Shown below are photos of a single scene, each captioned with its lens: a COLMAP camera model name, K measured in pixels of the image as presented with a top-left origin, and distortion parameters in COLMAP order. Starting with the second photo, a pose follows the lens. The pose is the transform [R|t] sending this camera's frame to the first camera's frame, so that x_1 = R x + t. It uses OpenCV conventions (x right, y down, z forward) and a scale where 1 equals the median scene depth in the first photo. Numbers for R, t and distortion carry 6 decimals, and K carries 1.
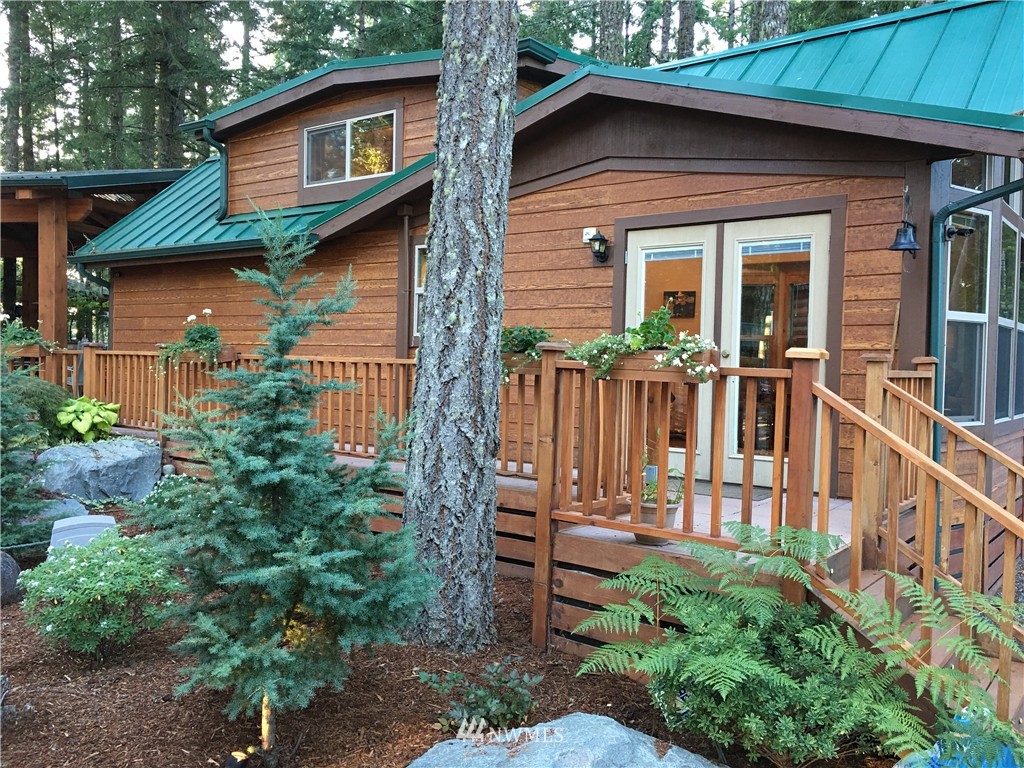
lens RADIAL K [[875.8, 0, 505.9], [0, 875.8, 381.7], [0, 0, 1]] dist [0.067074, -0.014869]
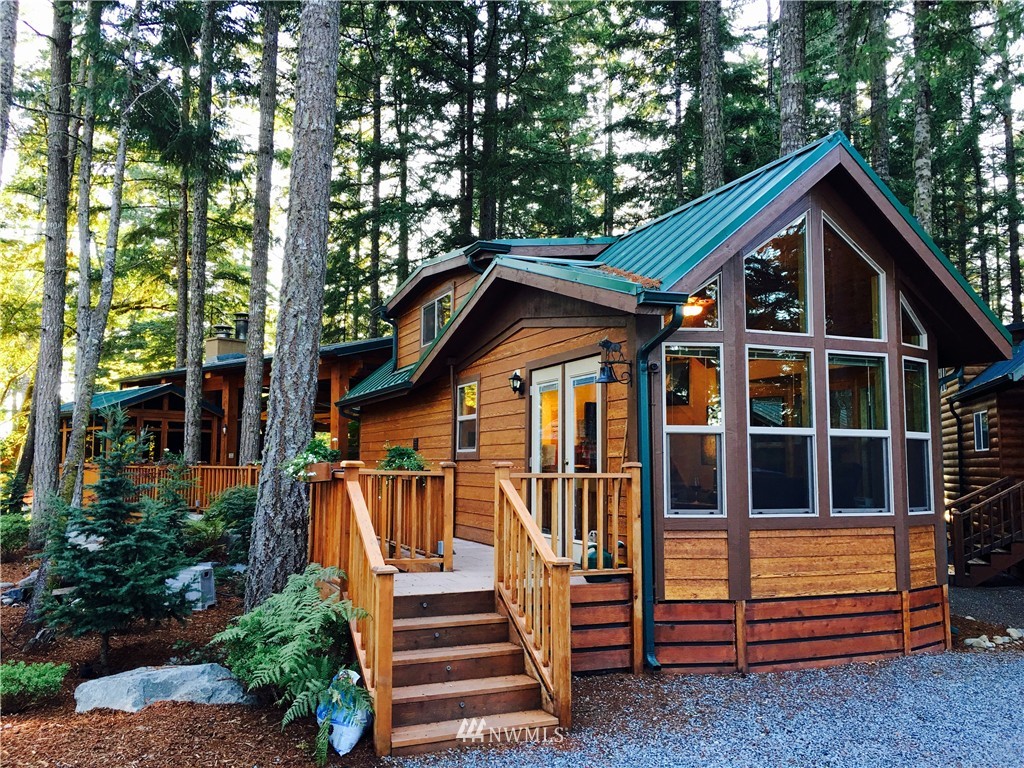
lens RADIAL K [[875.8, 0, 512.2], [0, 875.8, 382.2], [0, 0, 1]] dist [0.067074, -0.014869]
pose [[0.864544, -0.063551, -0.498523, 0.932421], [0.002235, 0.992449, -0.122639, 0.012118], [0.502553, 0.104912, 0.858158, -0.198211]]
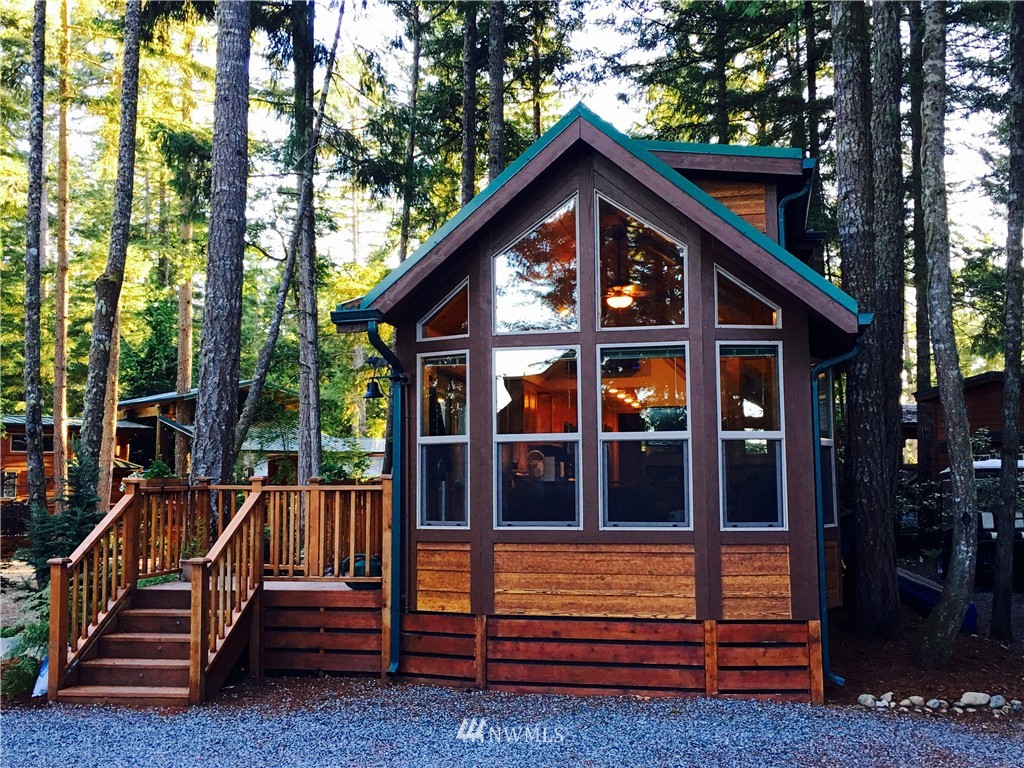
lens RADIAL K [[1096.2, 0, 511.5], [0, 1096.2, 383.9], [0, 0, 1]] dist [0.070994, 0.000000]
pose [[0.409525, -0.111524, -0.905457, 1.999723], [-0.006867, 0.992095, -0.125301, 0.041114], [0.912273, 0.057532, 0.405522, 0.491666]]
